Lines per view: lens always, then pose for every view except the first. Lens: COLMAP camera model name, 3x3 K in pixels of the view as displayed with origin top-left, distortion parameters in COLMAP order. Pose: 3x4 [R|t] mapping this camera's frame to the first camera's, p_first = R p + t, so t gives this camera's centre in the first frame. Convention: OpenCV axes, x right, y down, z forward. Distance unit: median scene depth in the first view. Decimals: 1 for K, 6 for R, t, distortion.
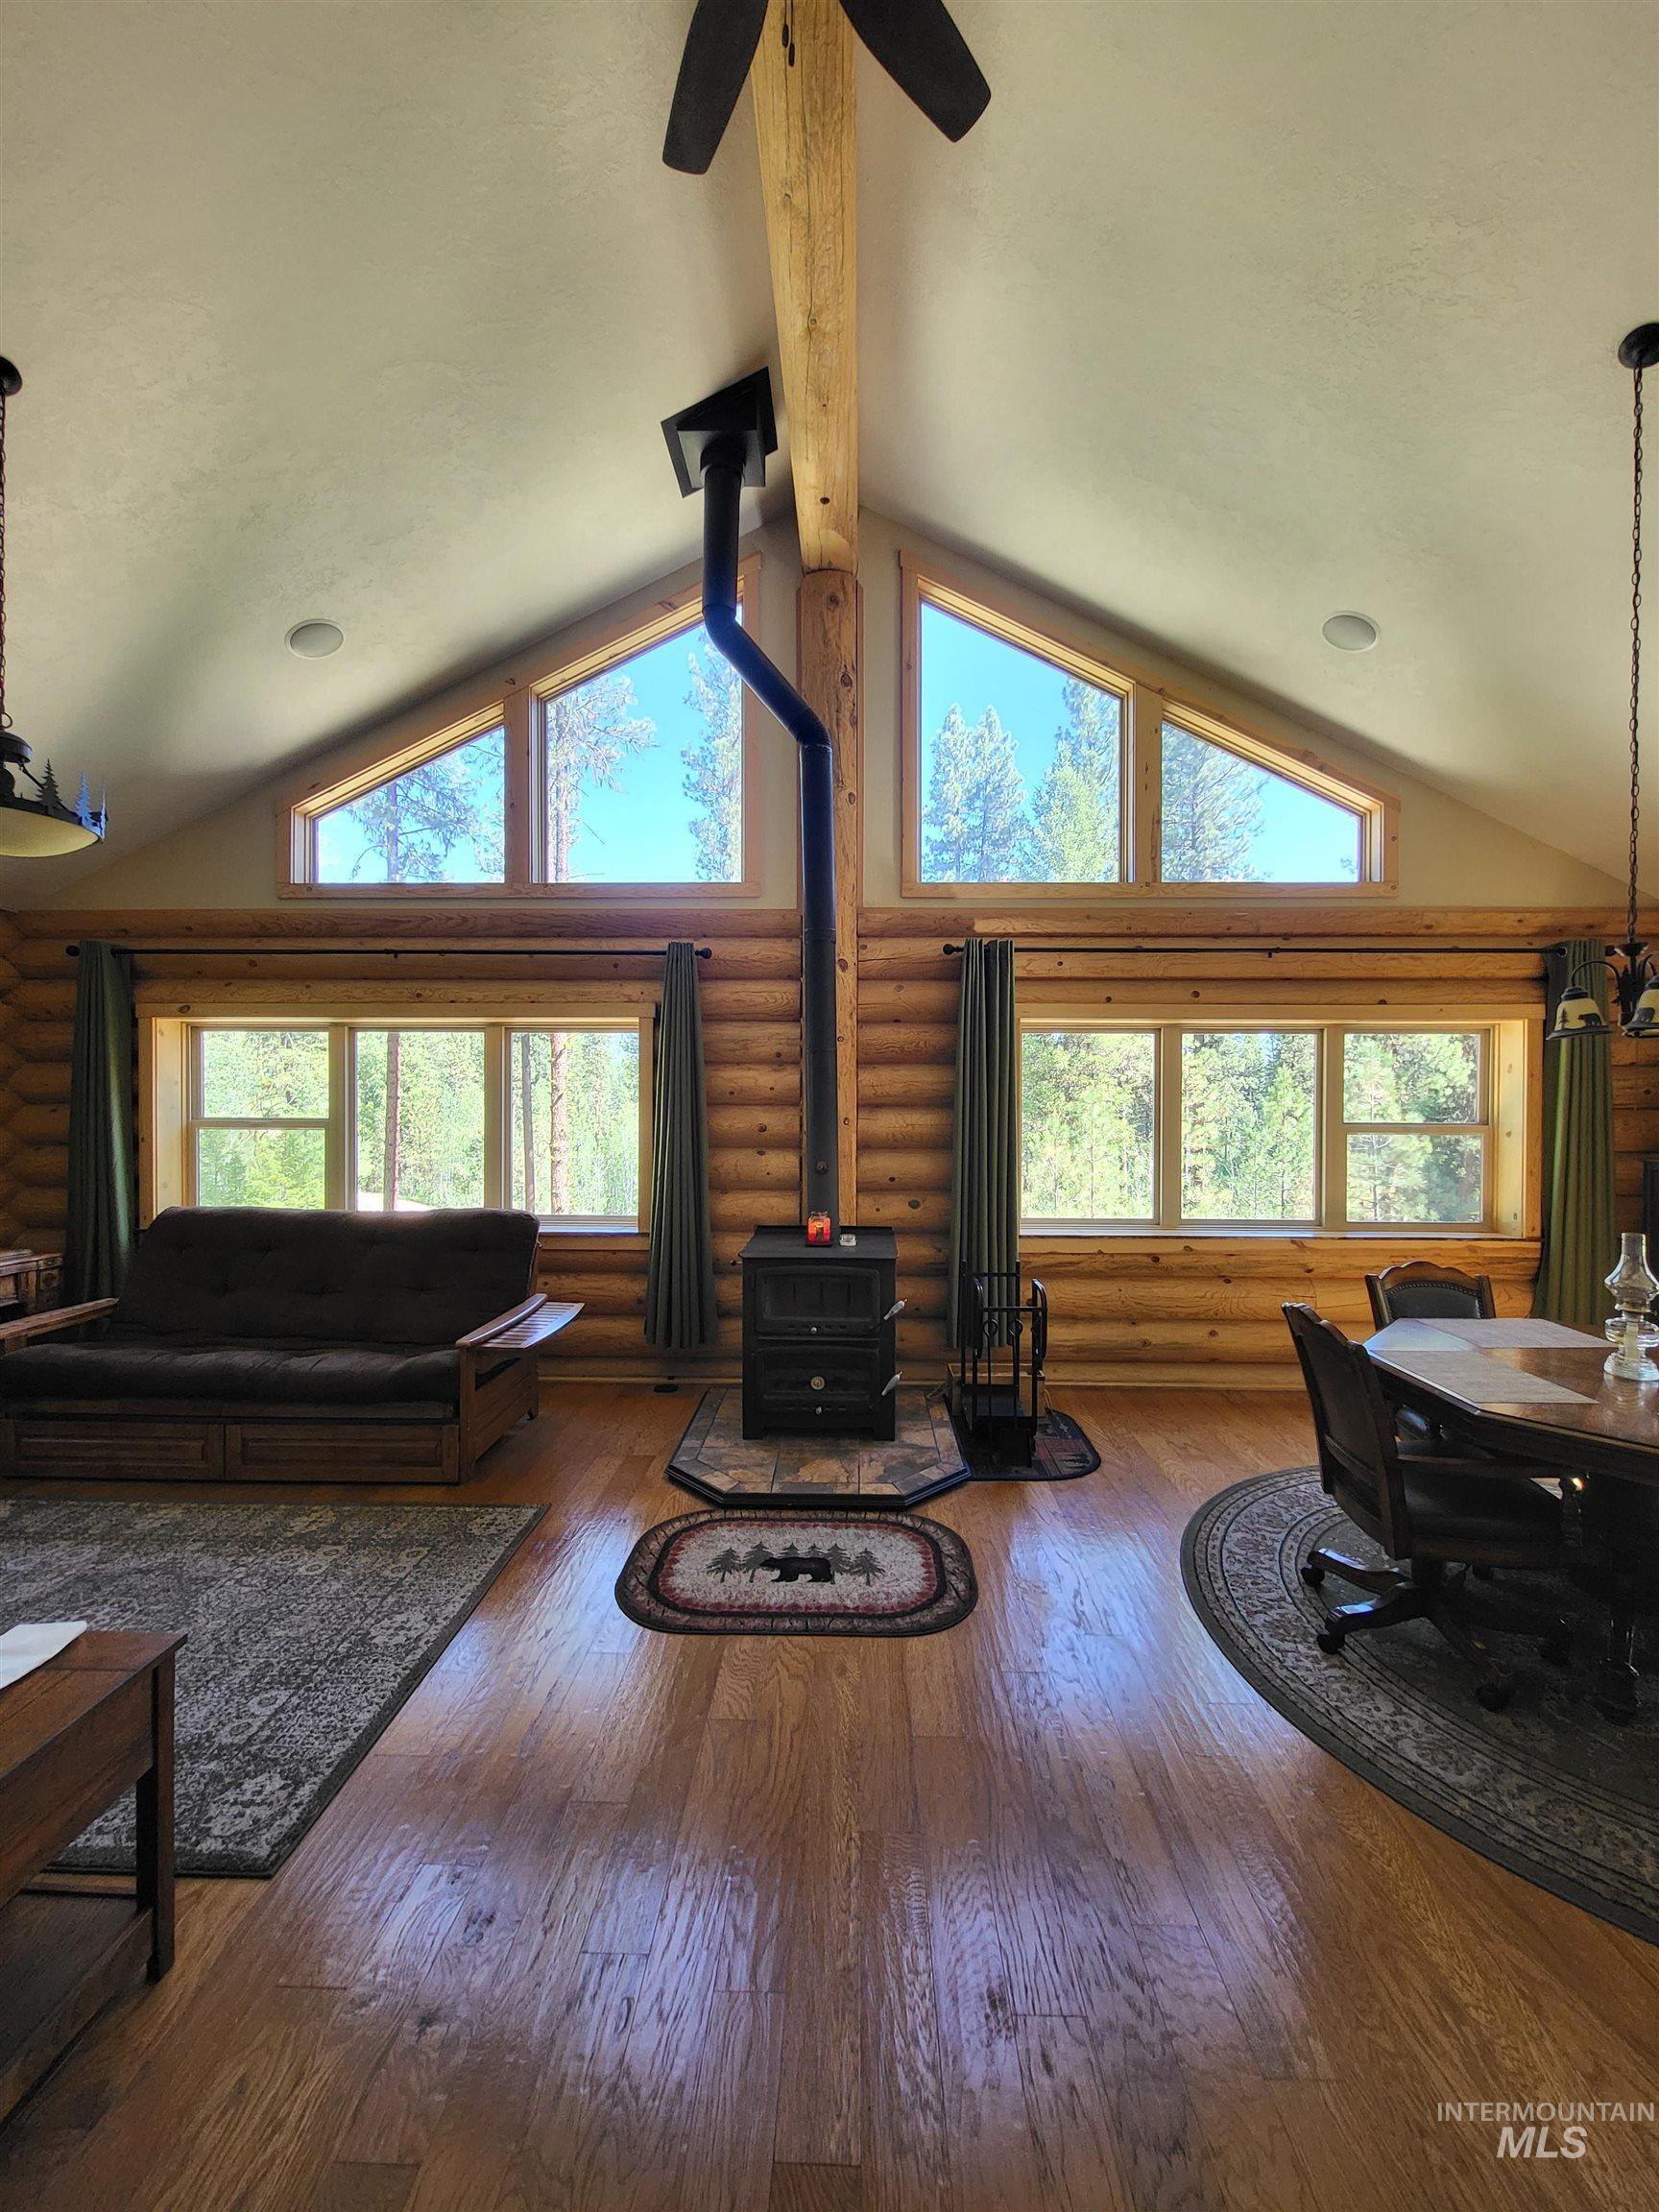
lens RADIAL K [[886.6, 0, 829.5], [0, 886.6, 1106.0], [0, 0, 1]] dist [-0.001539, -0.008663]
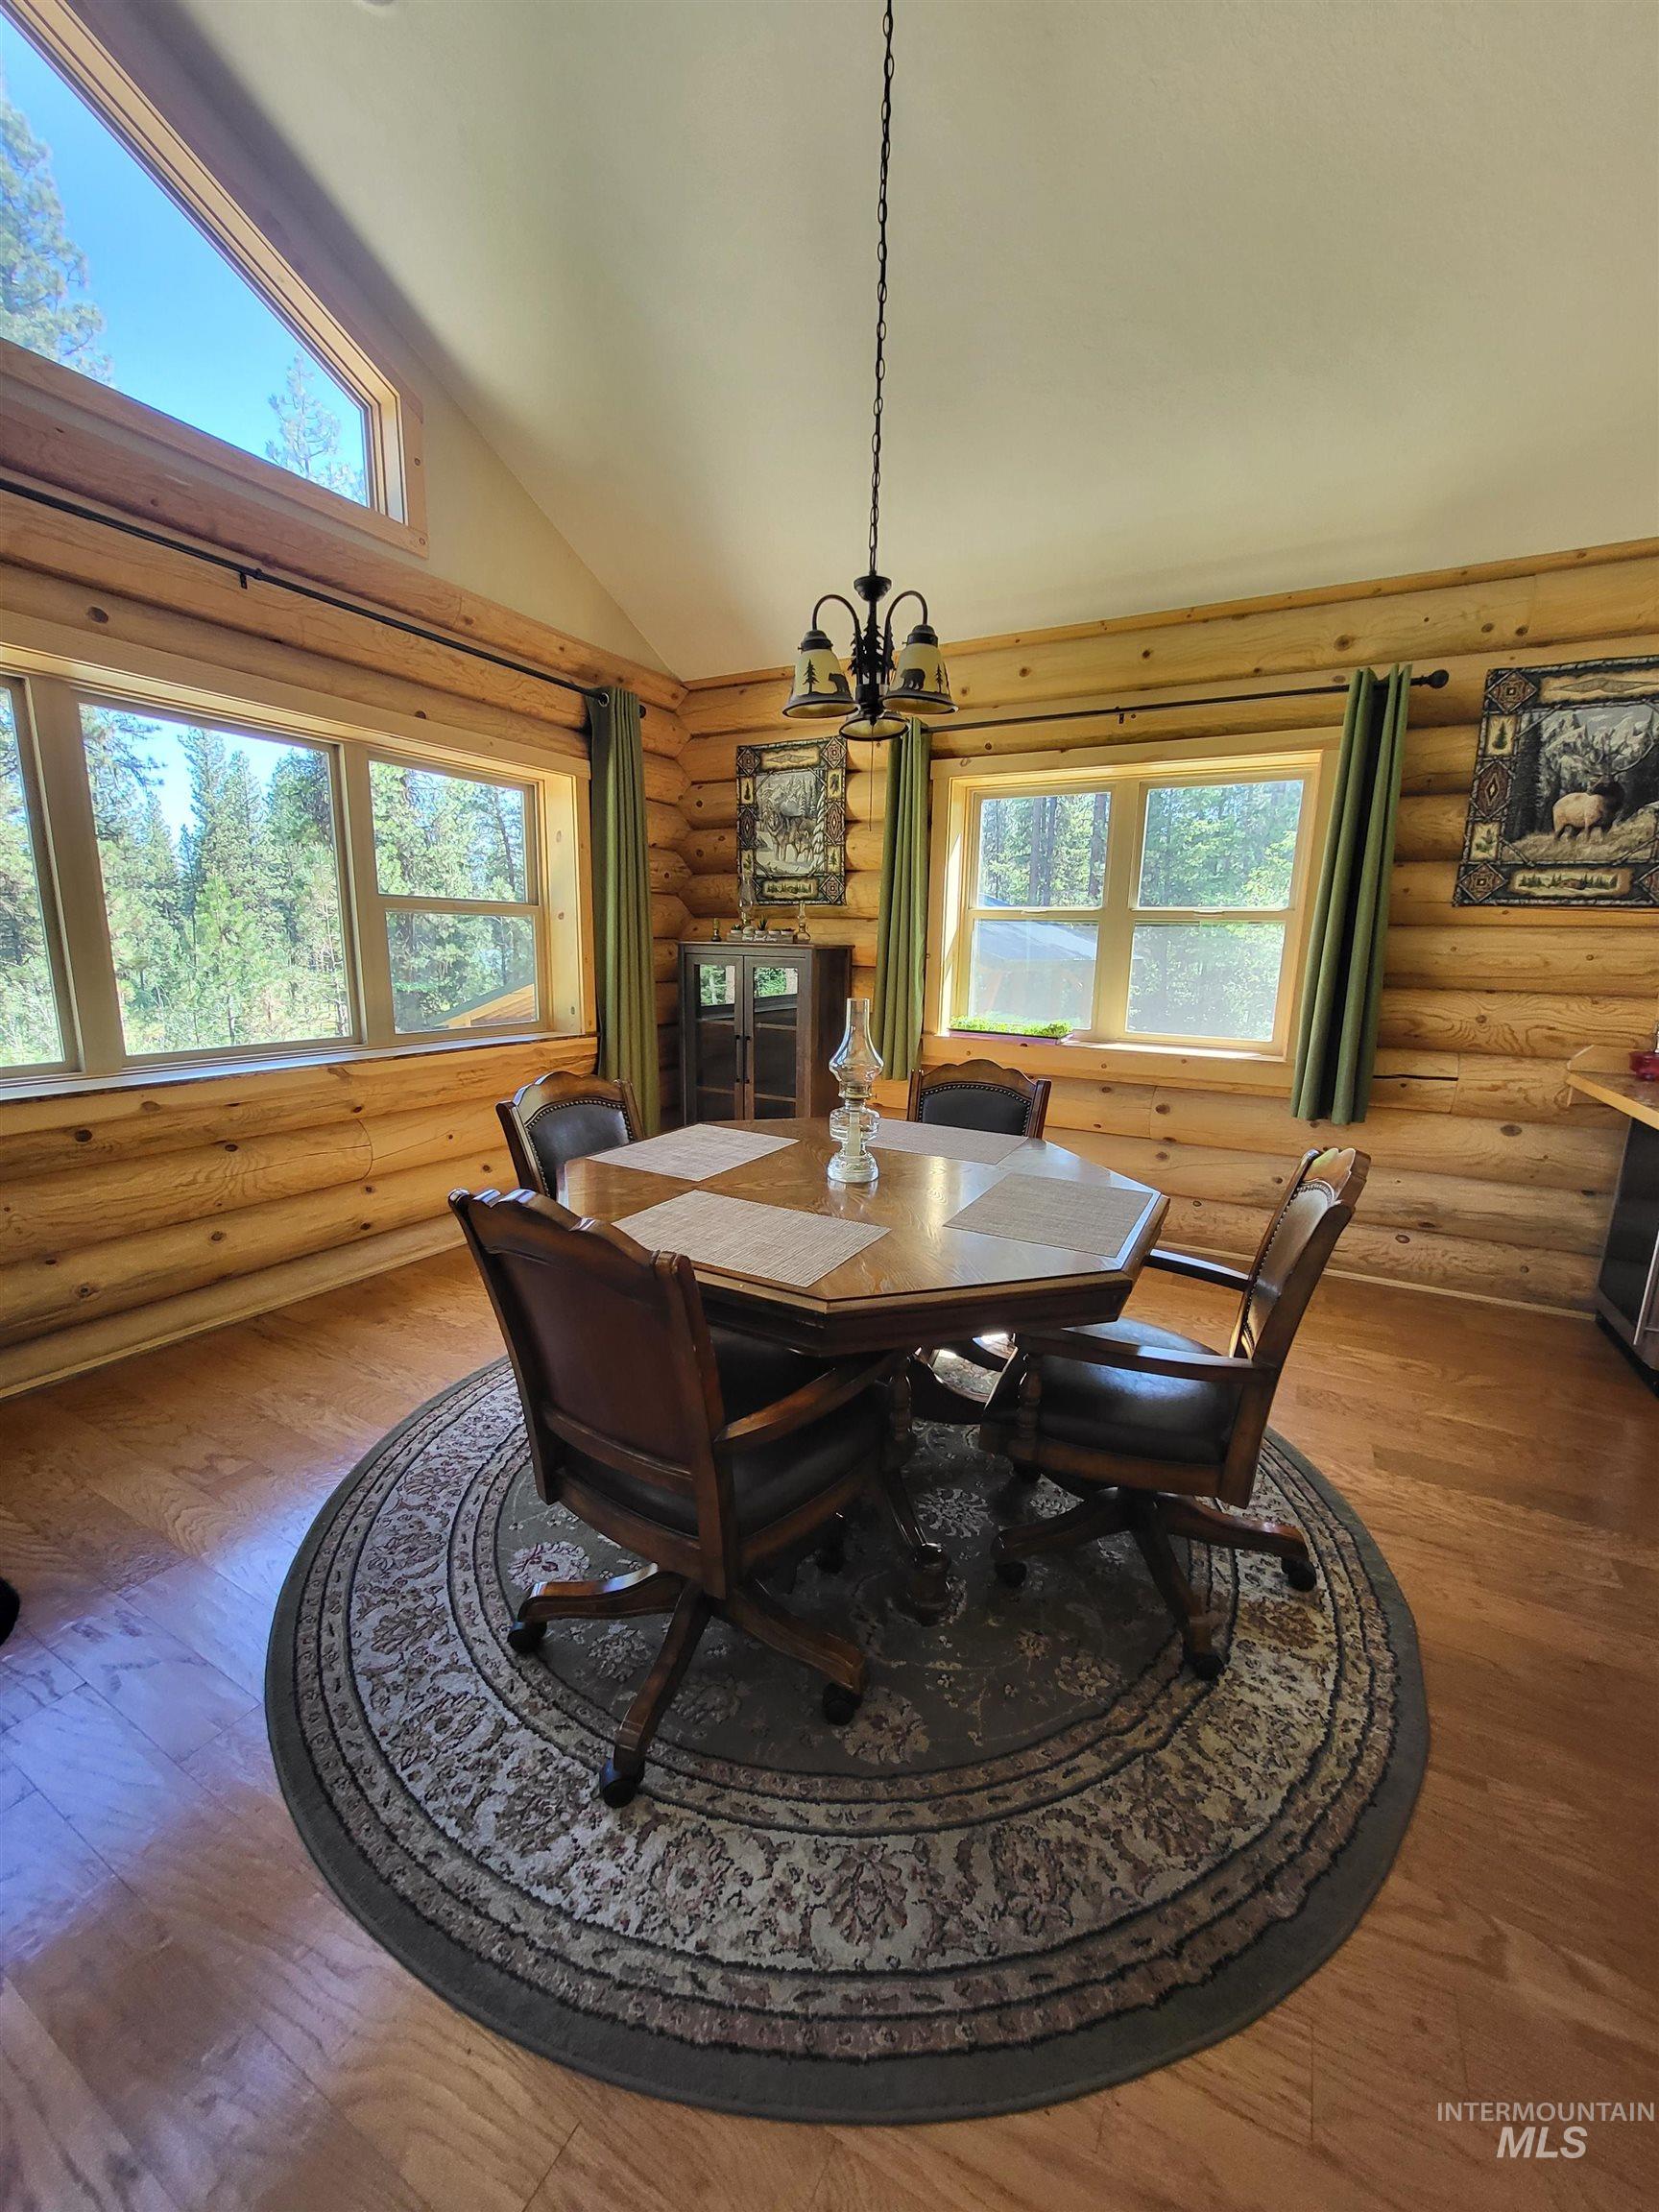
lens RADIAL K [[864.7, 0, 829.5], [0, 864.7, 1106.0], [0, 0, 1]] dist [-0.001262, -0.000035]
pose [[0.459897, -0.162316, 0.873011, 0.129956], [-0.010942, 0.982041, 0.188352, 0.055126], [-0.887905, -0.096175, 0.449861, 0.388680]]
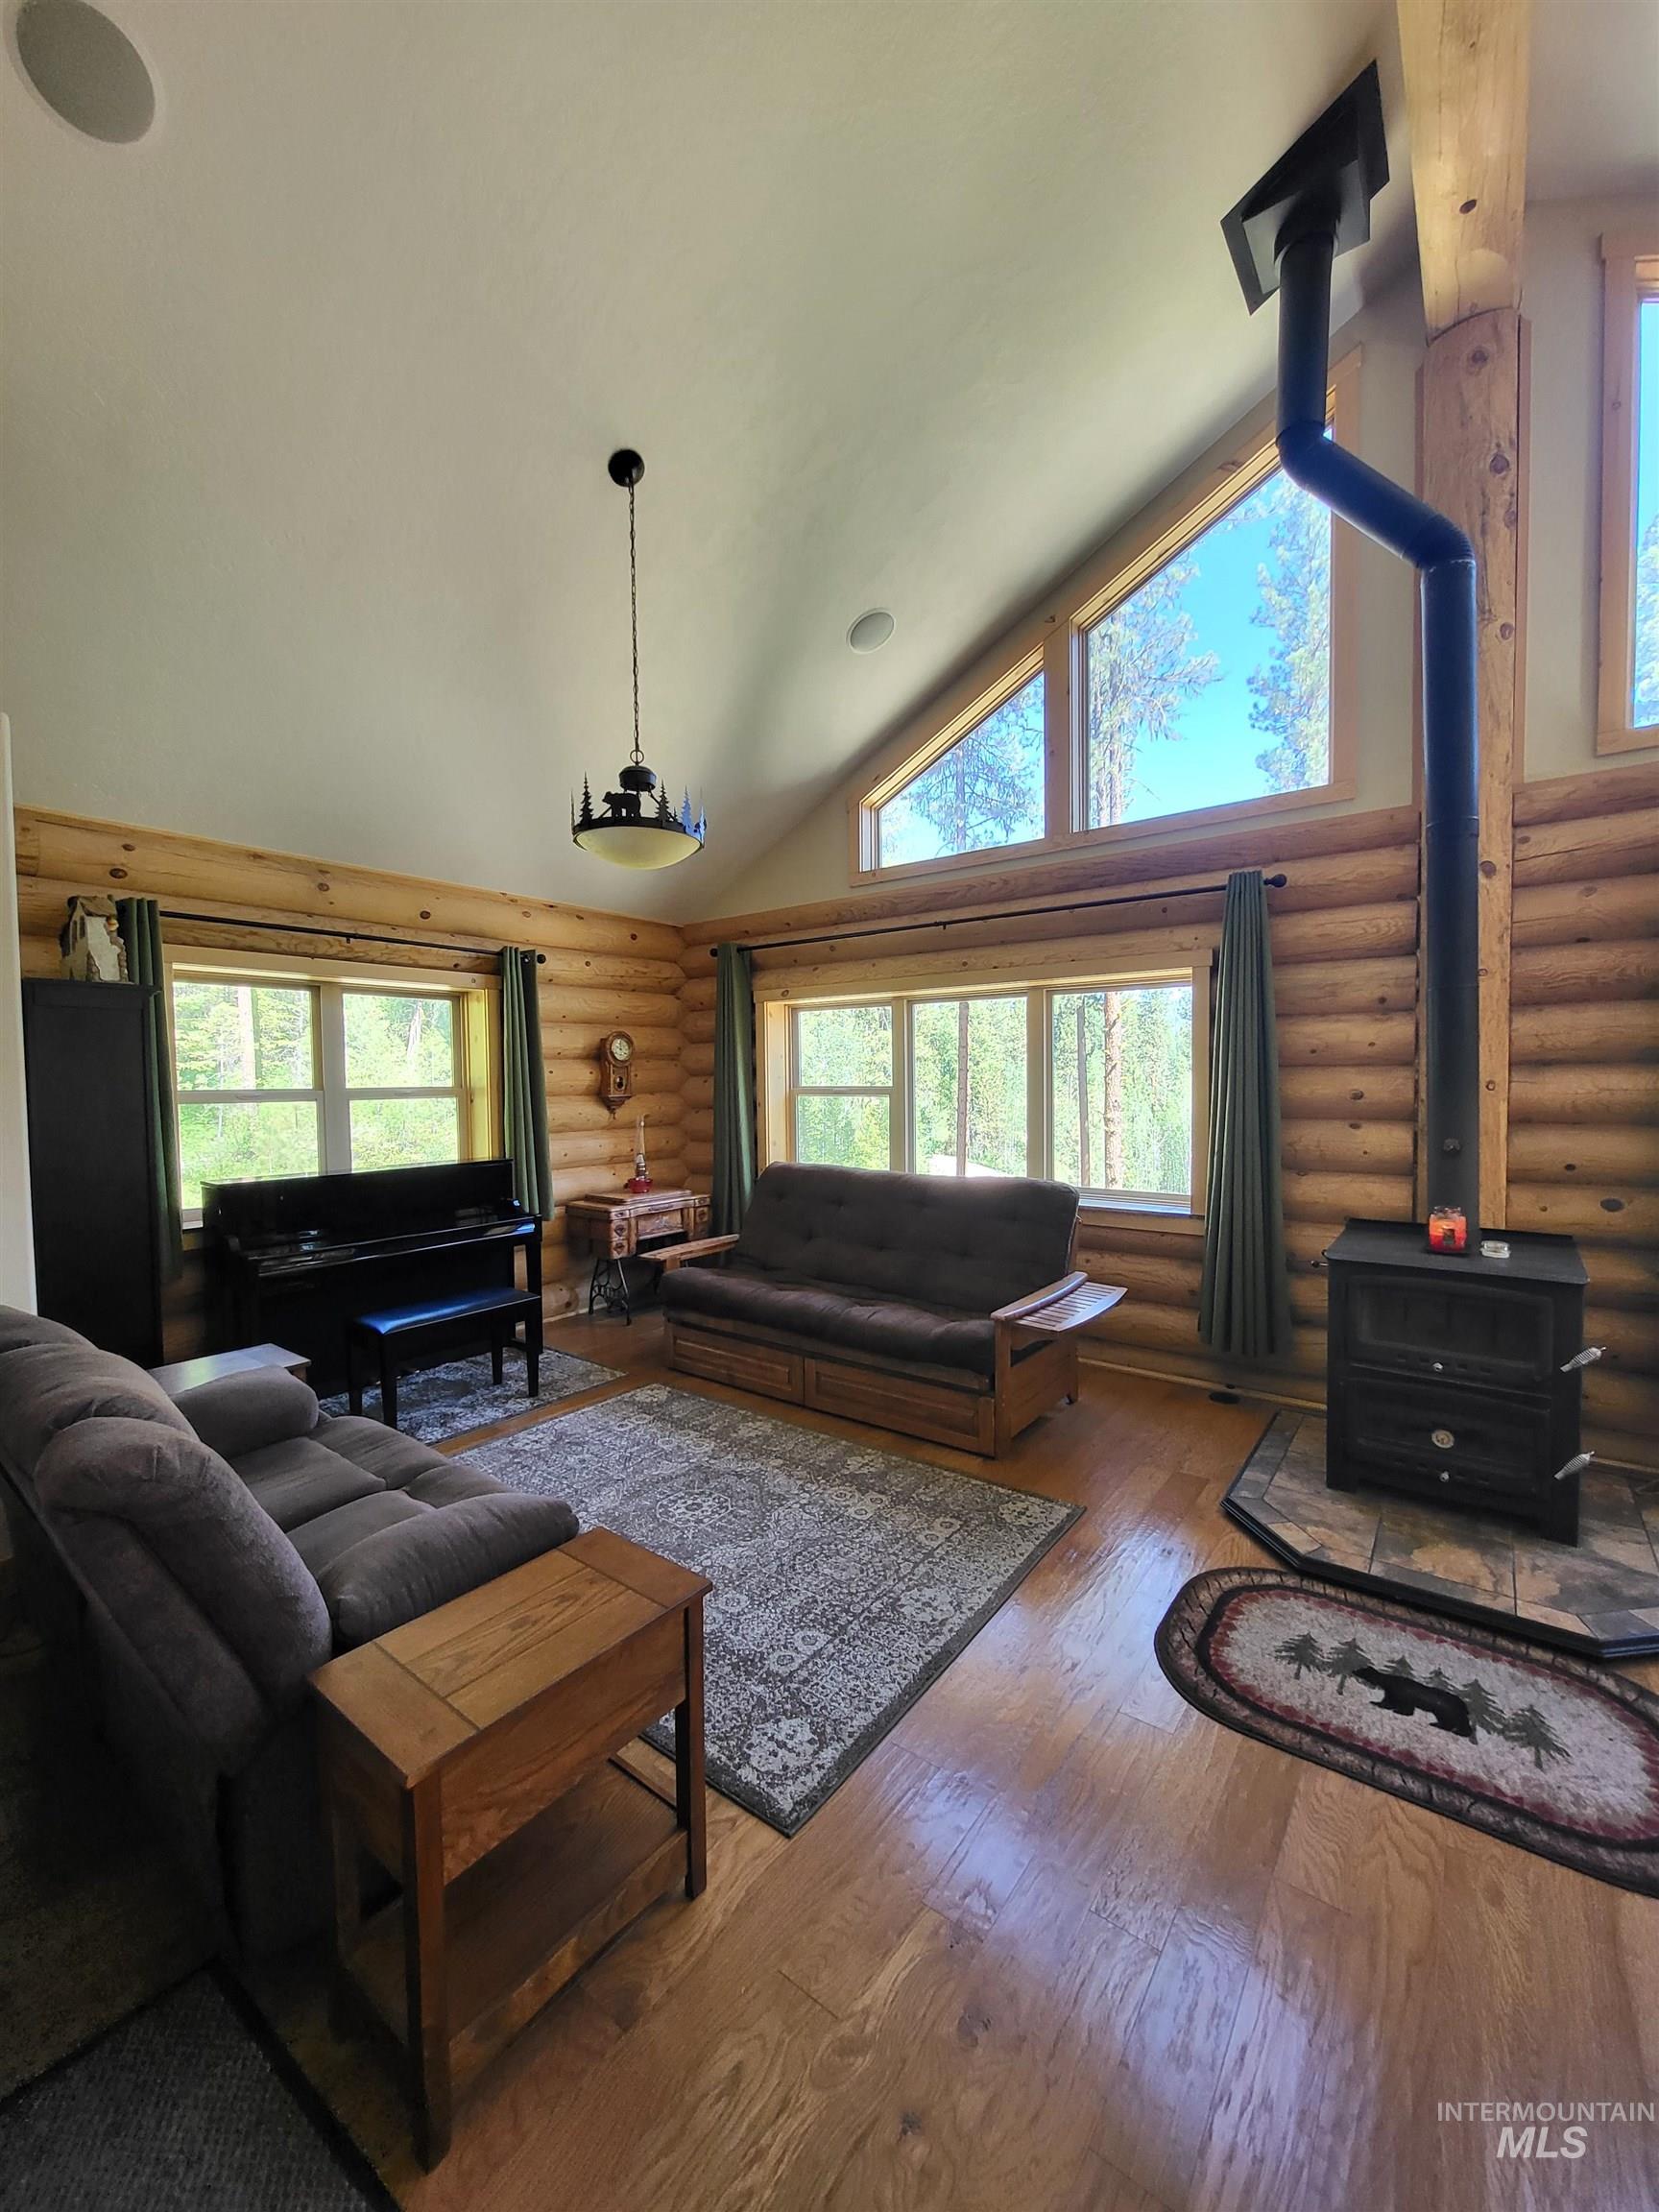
lens RADIAL K [[884.7, 0, 838.7], [0, 884.7, 1111.6], [0, 0, 1]] dist [-0.003553, -0.000006]
pose [[0.826466, 0.011658, -0.562866, -0.016387], [0.010519, 0.999291, 0.036142, 0.007755], [0.562889, -0.035791, 0.825757, 0.107044]]
